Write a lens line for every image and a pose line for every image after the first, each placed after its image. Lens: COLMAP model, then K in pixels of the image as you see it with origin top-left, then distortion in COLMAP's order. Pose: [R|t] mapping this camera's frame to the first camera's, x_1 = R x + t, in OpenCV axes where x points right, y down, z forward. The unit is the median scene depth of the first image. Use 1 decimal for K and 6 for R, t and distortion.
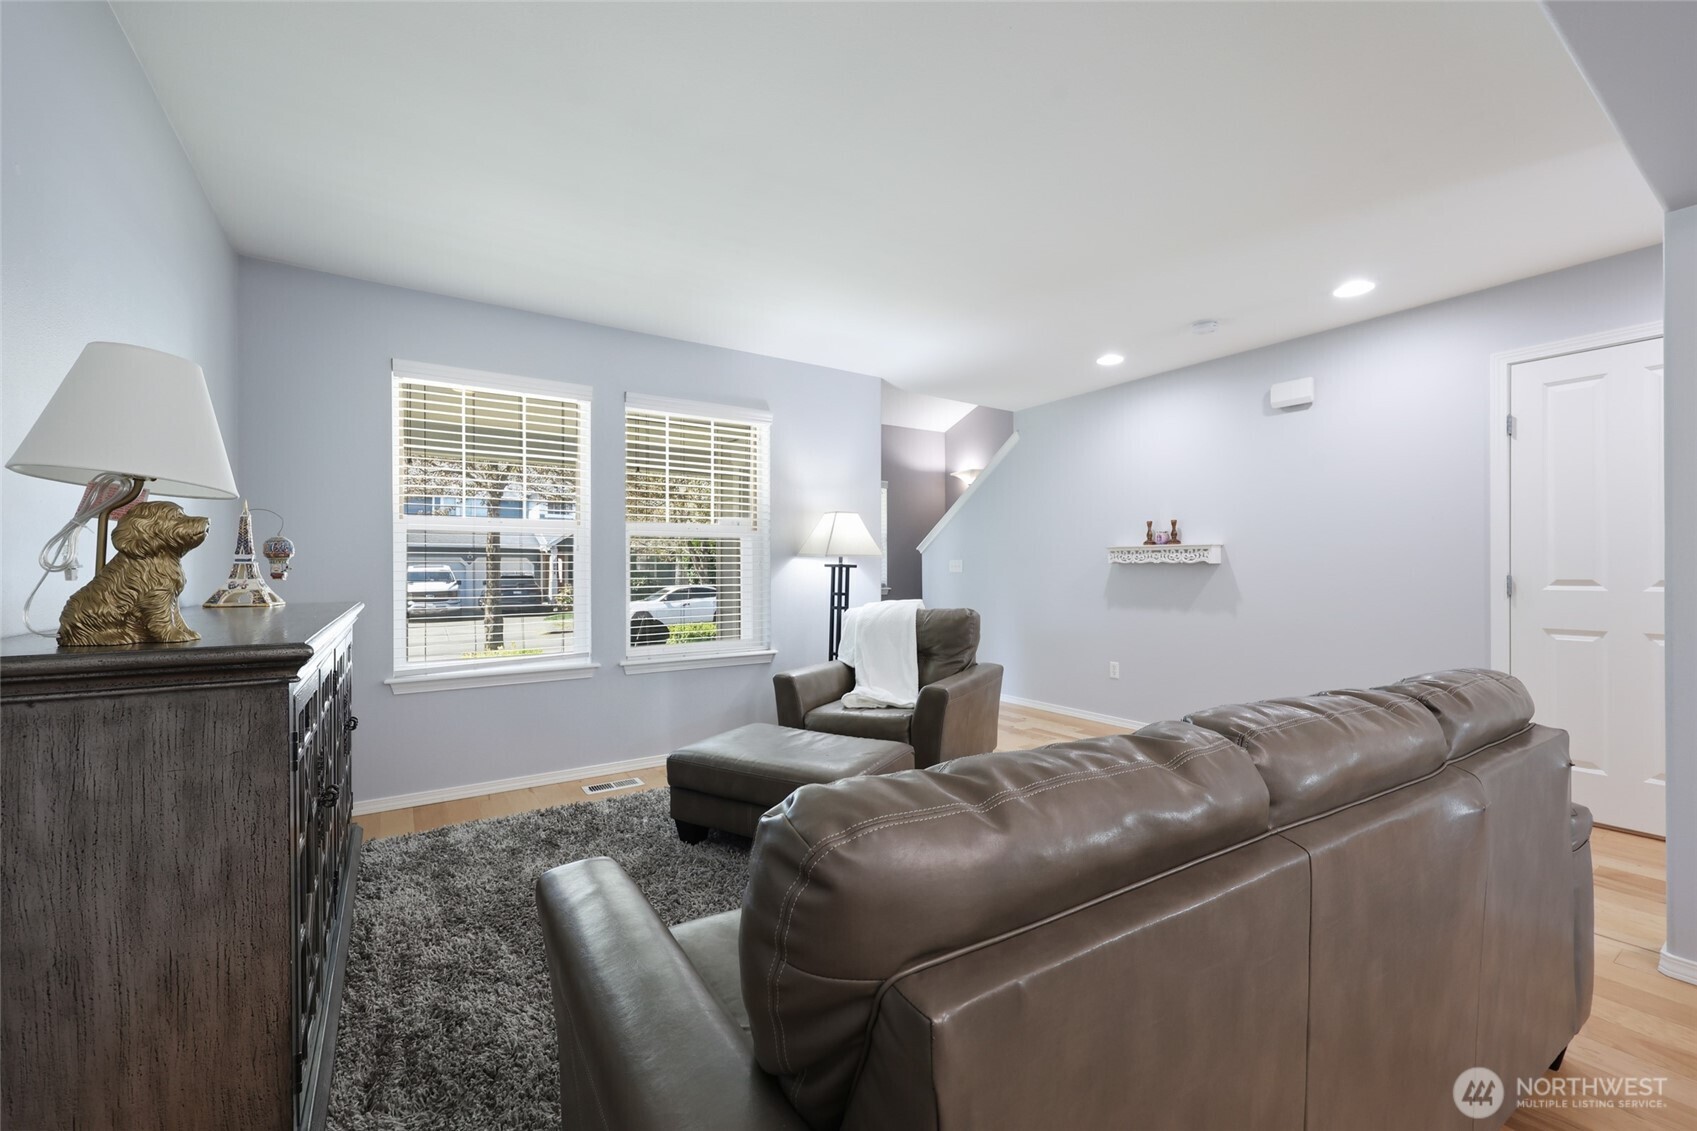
lens RADIAL K [[678.3, 0, 848.5], [0, 678.3, 565.5], [0, 0, 1]] dist [0.000144, 0.000015]
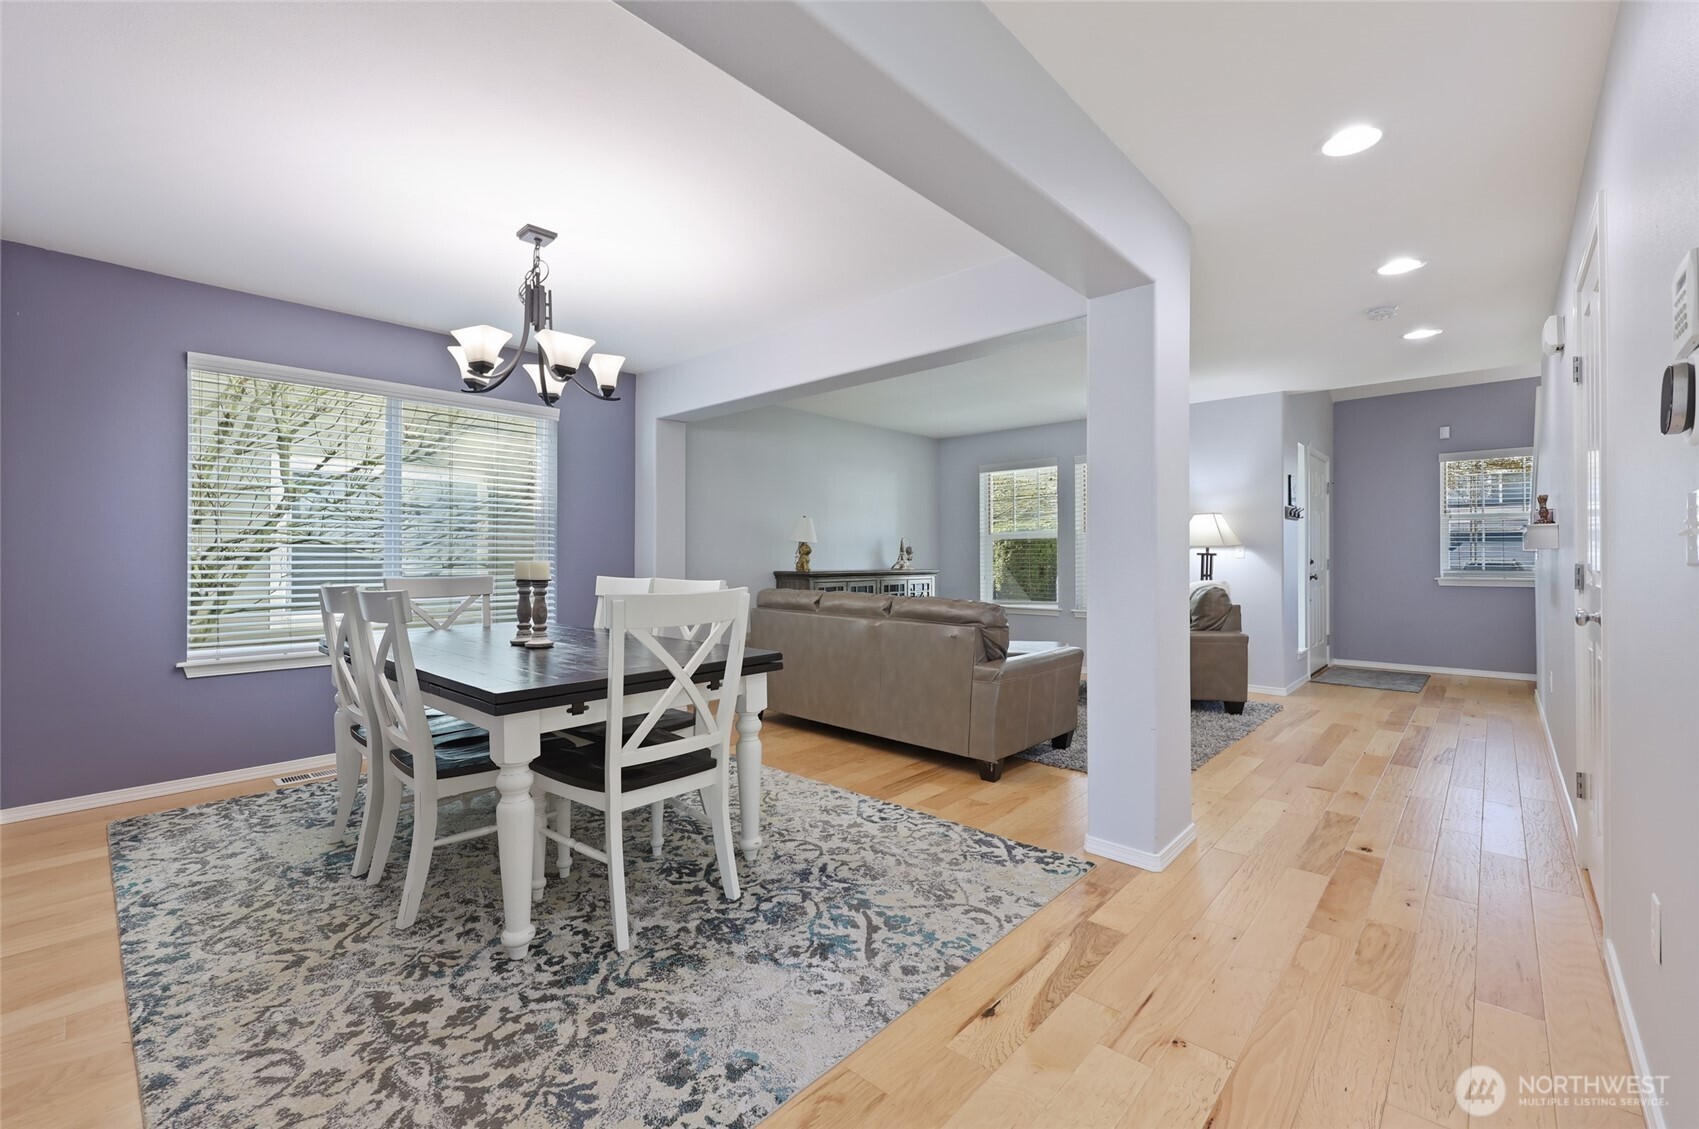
lens RADIAL K [[699.0, 0, 847.1], [0, 699.0, 557.3], [0, 0, 1]] dist [0.000437, 0.000097]
pose [[0.244216, -0.003010, -0.969716, 1.136388], [0.006192, 0.999980, -0.001545, 0.004415], [0.969701, -0.005627, 0.244229, -0.009756]]
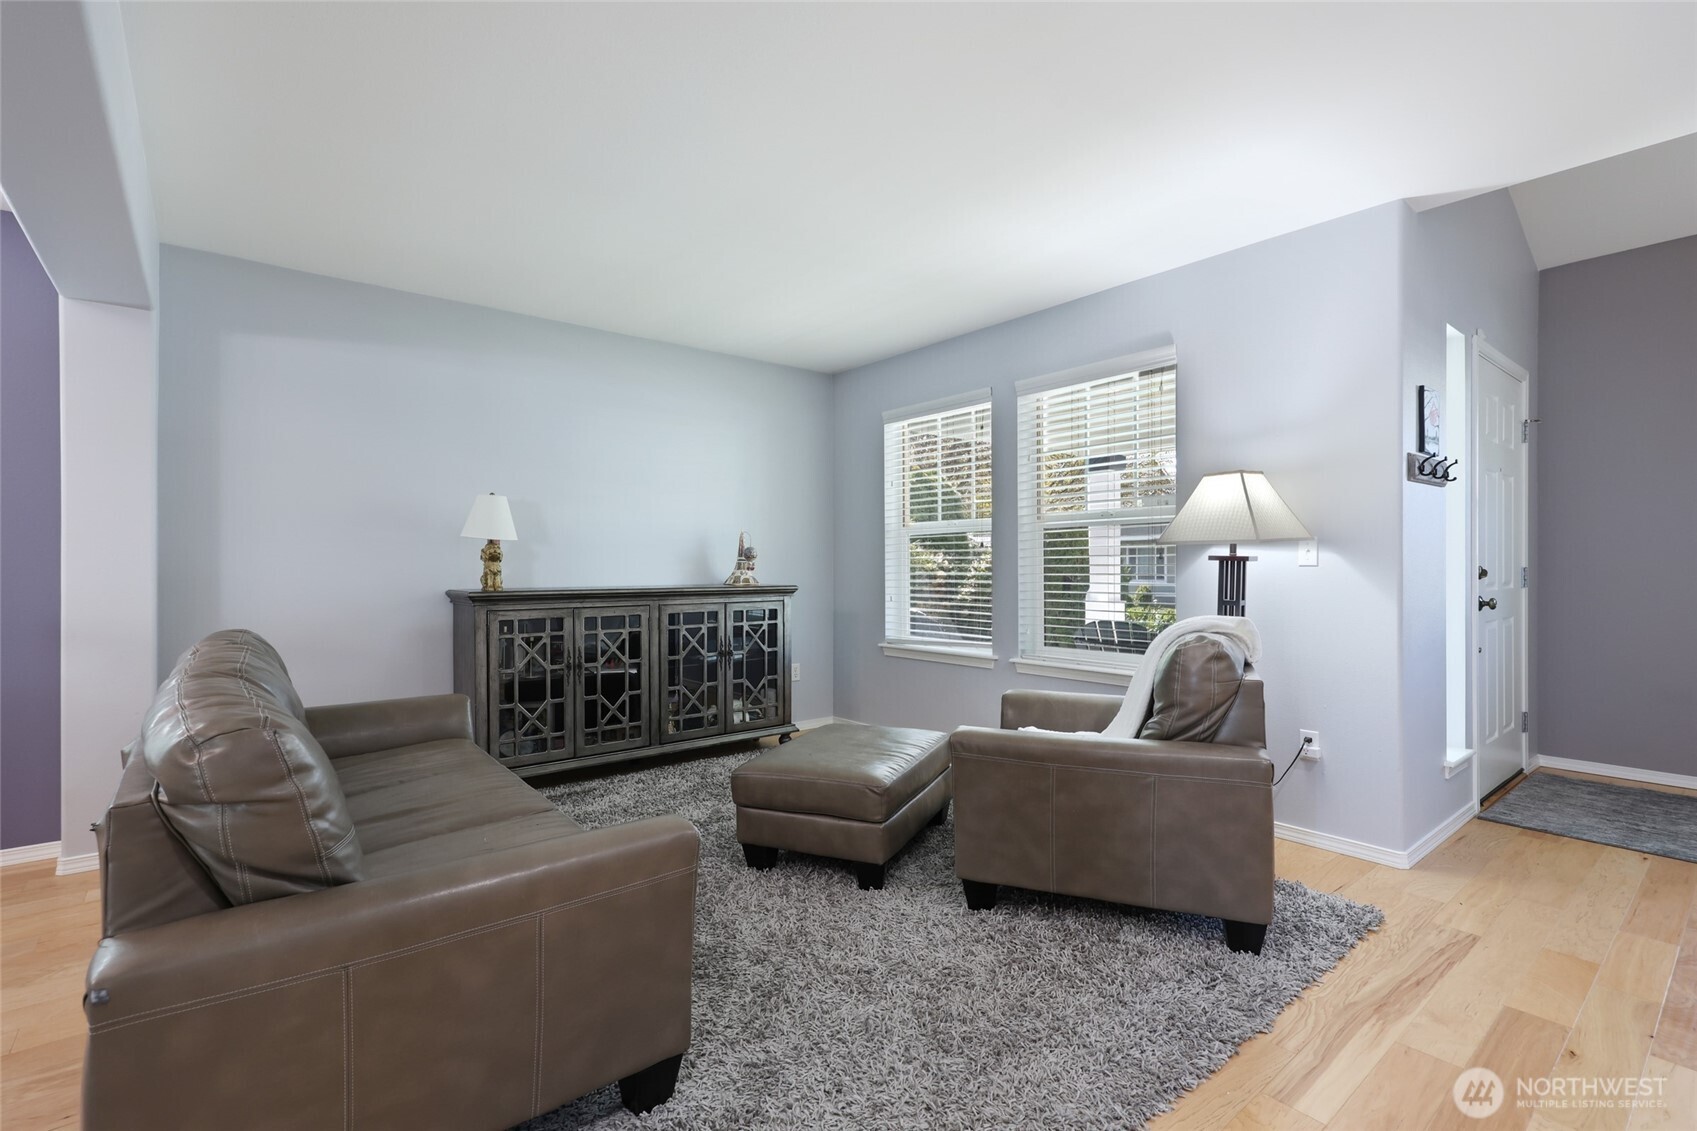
lens RADIAL K [[769.7, 0, 848.5], [0, 769.7, 565.5], [0, 0, 1]] dist [-0.001513, -0.000290]
pose [[0.104998, 0.003149, -0.994467, 0.662272], [0.009192, 0.999949, 0.004137, 0.000860], [0.994430, -0.009575, 0.104964, 0.571682]]
